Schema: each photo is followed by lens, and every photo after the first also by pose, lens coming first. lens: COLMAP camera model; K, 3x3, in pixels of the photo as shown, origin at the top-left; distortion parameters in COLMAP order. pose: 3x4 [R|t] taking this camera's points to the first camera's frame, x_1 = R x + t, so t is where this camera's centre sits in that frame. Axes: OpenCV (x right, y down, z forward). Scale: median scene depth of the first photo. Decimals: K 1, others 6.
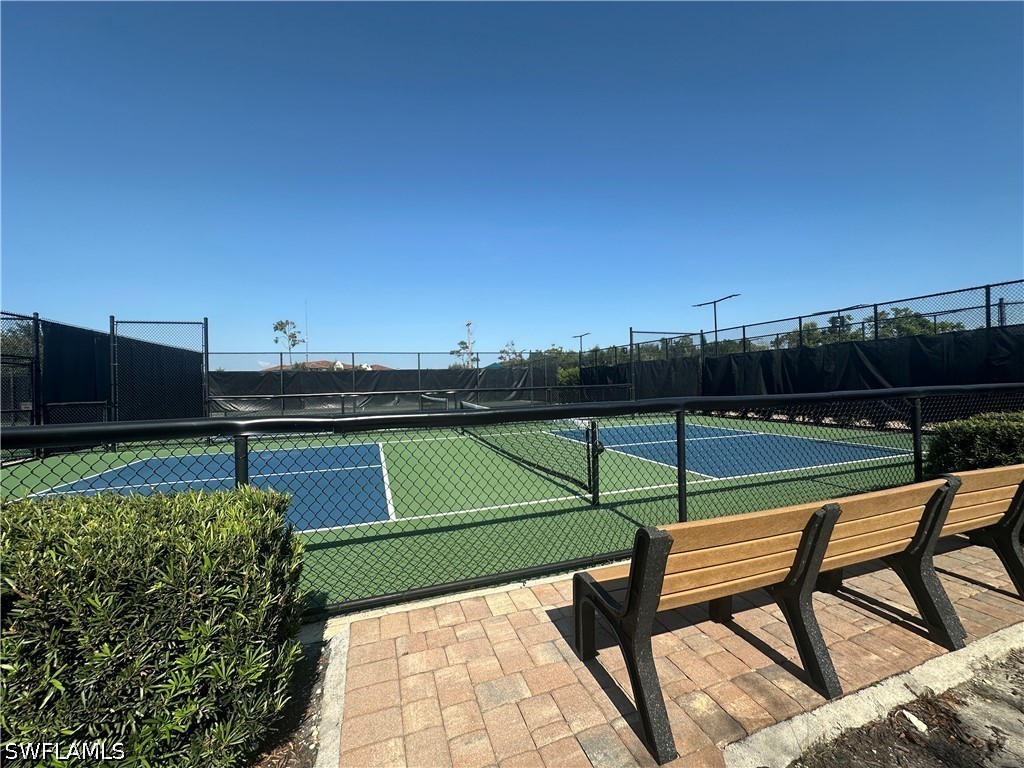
lens RADIAL K [[410.9, 0, 516.6], [0, 410.9, 382.7], [0, 0, 1]] dist [0.002786, -0.000389]
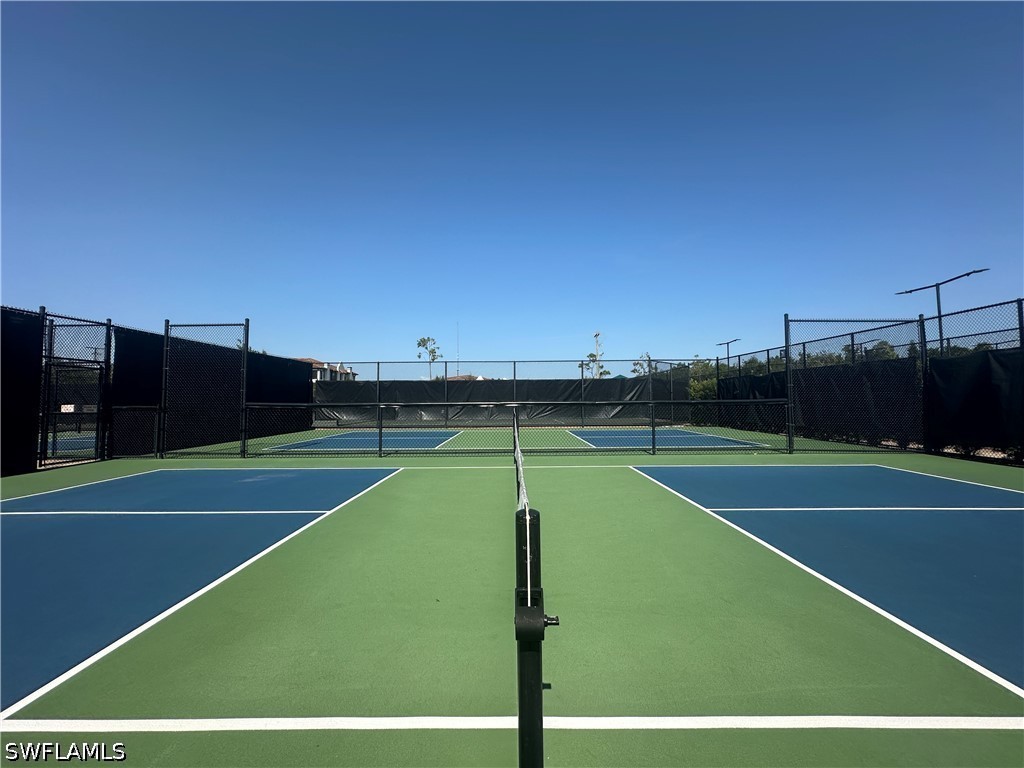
lens RADIAL K [[410.9, 0, 512.5], [0, 410.9, 386.0], [0, 0, 1]] dist [0.002786, -0.000389]
pose [[0.941862, 0.006743, -0.335931, 0.053333], [-0.015908, 0.999572, -0.024538, 0.003121], [0.335622, 0.028455, 0.941567, 0.142643]]
